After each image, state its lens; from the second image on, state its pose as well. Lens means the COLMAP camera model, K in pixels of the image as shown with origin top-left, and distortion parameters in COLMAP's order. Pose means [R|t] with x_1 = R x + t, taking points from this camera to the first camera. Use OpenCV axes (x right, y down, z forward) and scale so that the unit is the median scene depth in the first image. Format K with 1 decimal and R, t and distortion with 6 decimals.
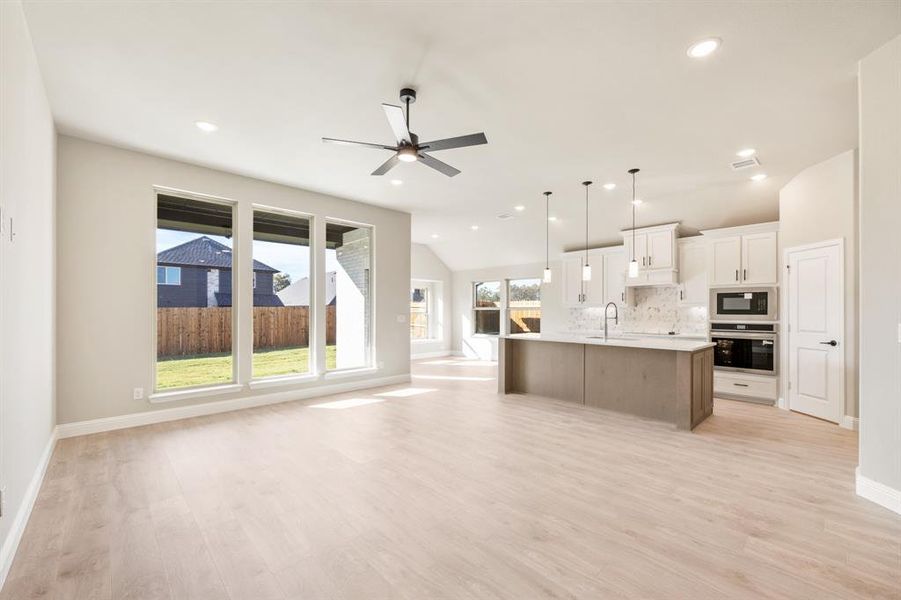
lens RADIAL K [[365.6, 0, 452.2], [0, 365.6, 310.0], [0, 0, 1]] dist [-0.001760, -0.000167]
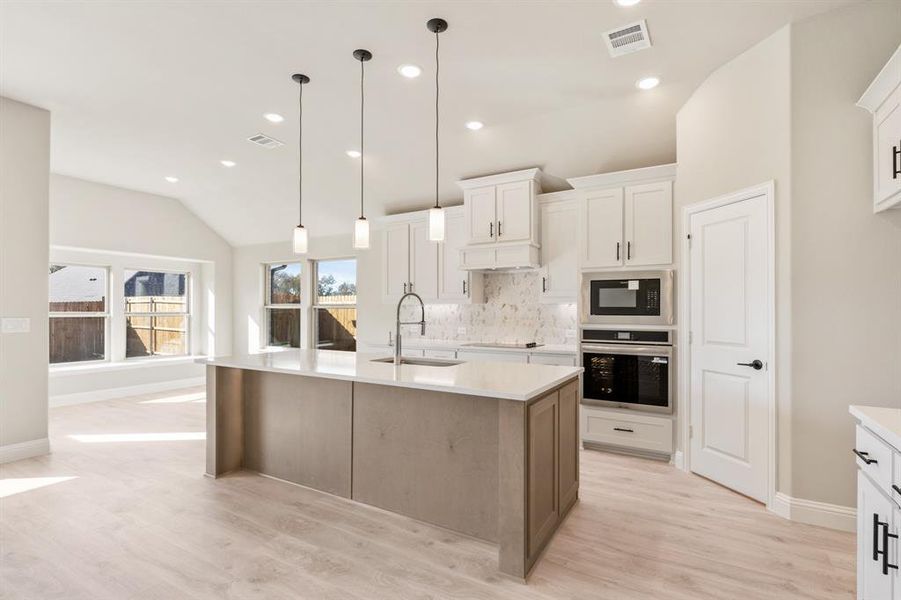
lens RADIAL K [[429.5, 0, 452.7], [0, 429.5, 309.1], [0, 0, 1]] dist [-0.001581, -0.000244]
pose [[0.960498, 0.000463, 0.278286, 0.290647], [-0.000399, 1.000000, -0.000287, 0.002204], [-0.278286, 0.000164, 0.960498, 0.357837]]
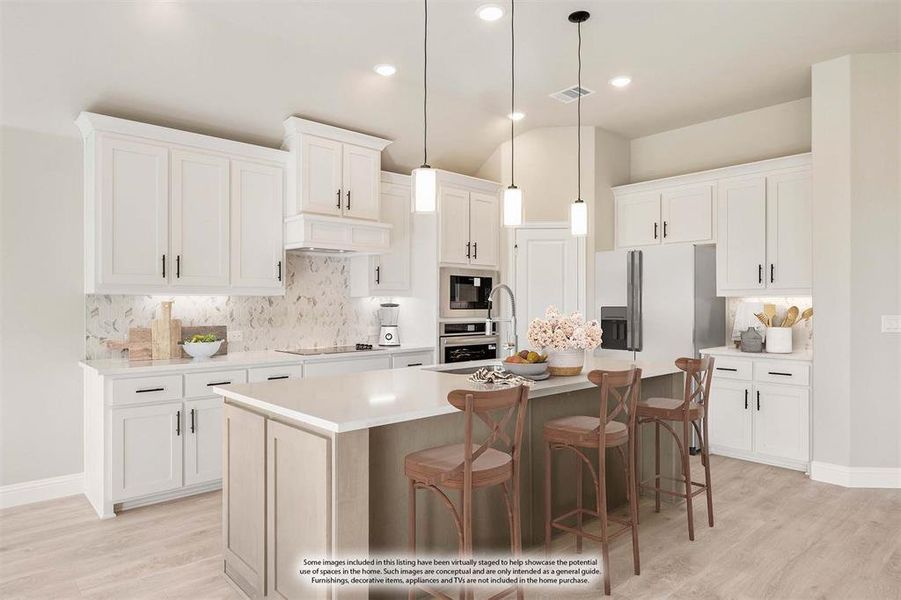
lens RADIAL K [[542.0, 0, 435.9], [0, 542.0, 303.4], [0, 0, 1]] dist [-0.001624, -0.000611]
pose [[0.038959, -0.000309, 0.999241, -0.190210], [-0.002291, 0.999997, 0.000399, 0.001378], [-0.999238, -0.002305, 0.038958, 0.948984]]
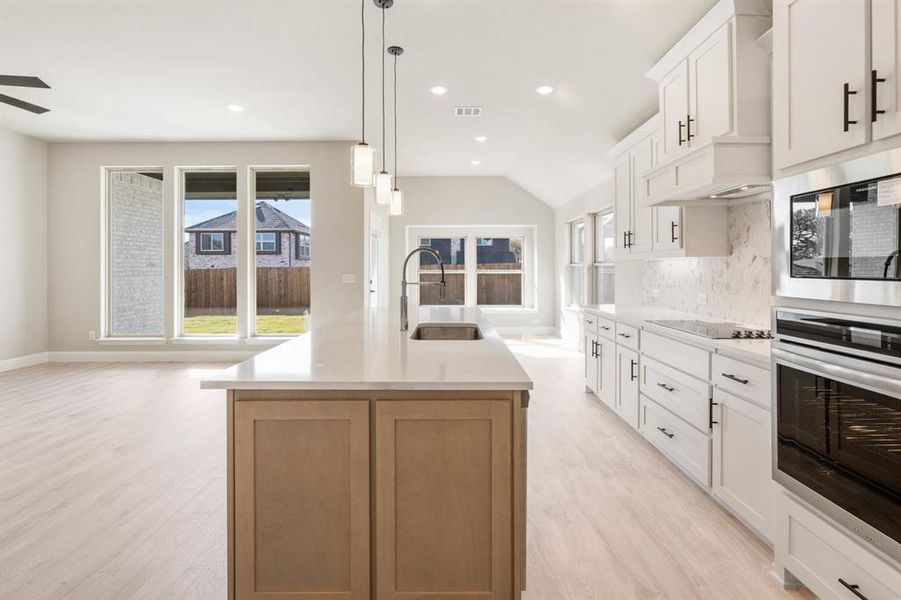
lens RADIAL K [[414.4, 0, 449.6], [0, 414.4, 268.0], [0, 0, 1]] dist [-0.001114, -0.000284]
pose [[0.722544, -0.004116, -0.691312, 0.722992], [0.004233, 0.999990, -0.001529, 0.004448], [0.691312, -0.001822, 0.722554, 0.596417]]
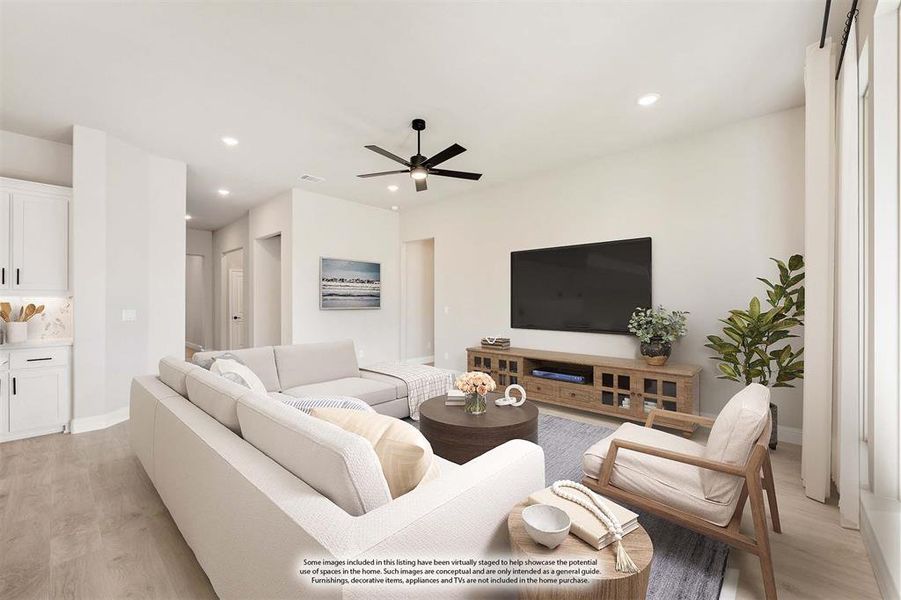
lens RADIAL K [[363.1, 0, 450.5], [0, 363.1, 300.0], [0, 0, 1]] dist [0.000092, -0.000034]
pose [[-0.997804, -0.000248, -0.066230, -0.077304], [0.000198, 0.999977, -0.006729, 0.001801], [0.066230, -0.006727, -0.997782, 1.161781]]
